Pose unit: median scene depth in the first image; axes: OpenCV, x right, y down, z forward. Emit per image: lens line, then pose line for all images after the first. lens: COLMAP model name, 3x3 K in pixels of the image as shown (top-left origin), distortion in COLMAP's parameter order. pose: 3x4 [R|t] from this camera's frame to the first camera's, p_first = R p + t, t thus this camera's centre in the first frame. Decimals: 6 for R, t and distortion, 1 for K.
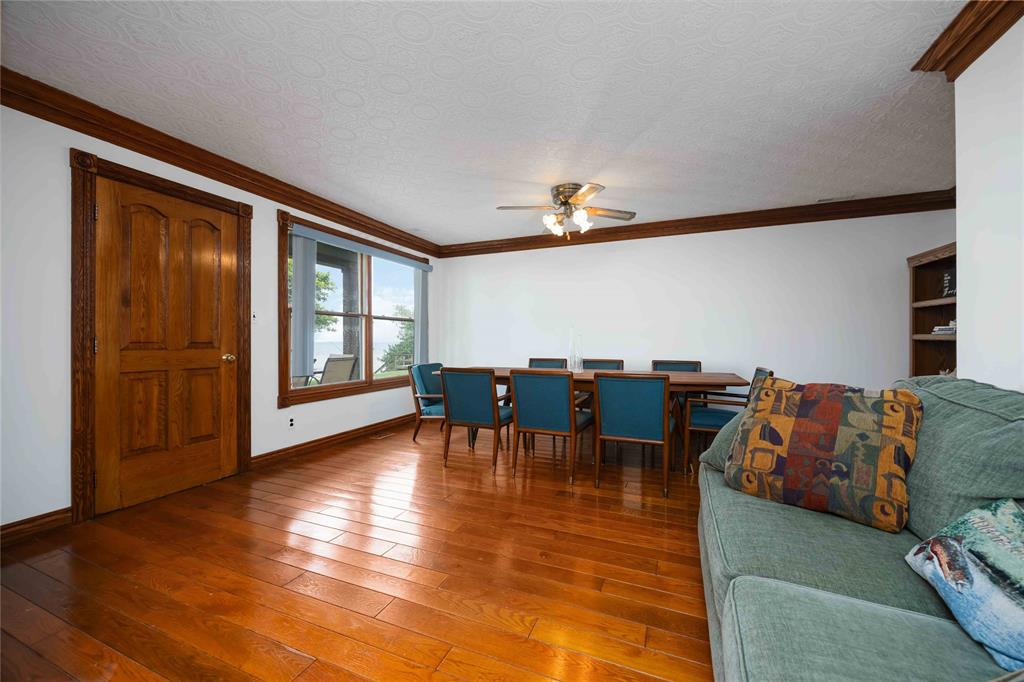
lens RADIAL K [[393.2, 0, 515.0], [0, 393.2, 340.0], [0, 0, 1]] dist [0.002764, 0.000228]
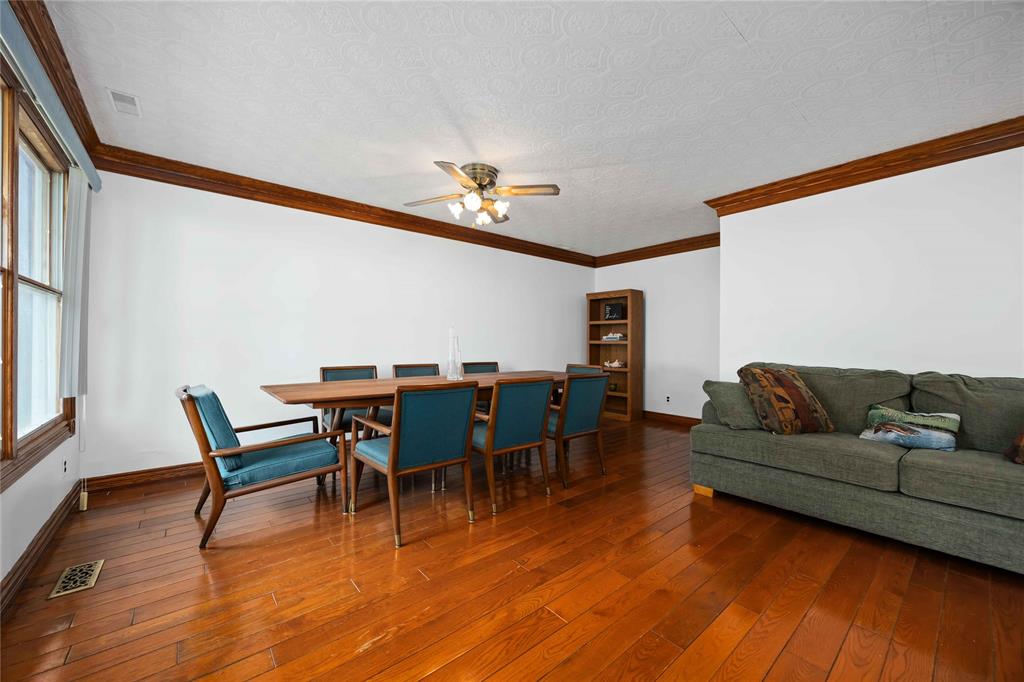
lens RADIAL K [[393.2, 0, 516.1], [0, 393.2, 344.0], [0, 0, 1]] dist [0.002764, 0.000228]
pose [[0.455487, 0.003054, 0.890237, -0.631086], [-0.007282, 0.999973, 0.000295, 0.002301], [-0.890212, -0.006617, 0.455498, 0.544899]]
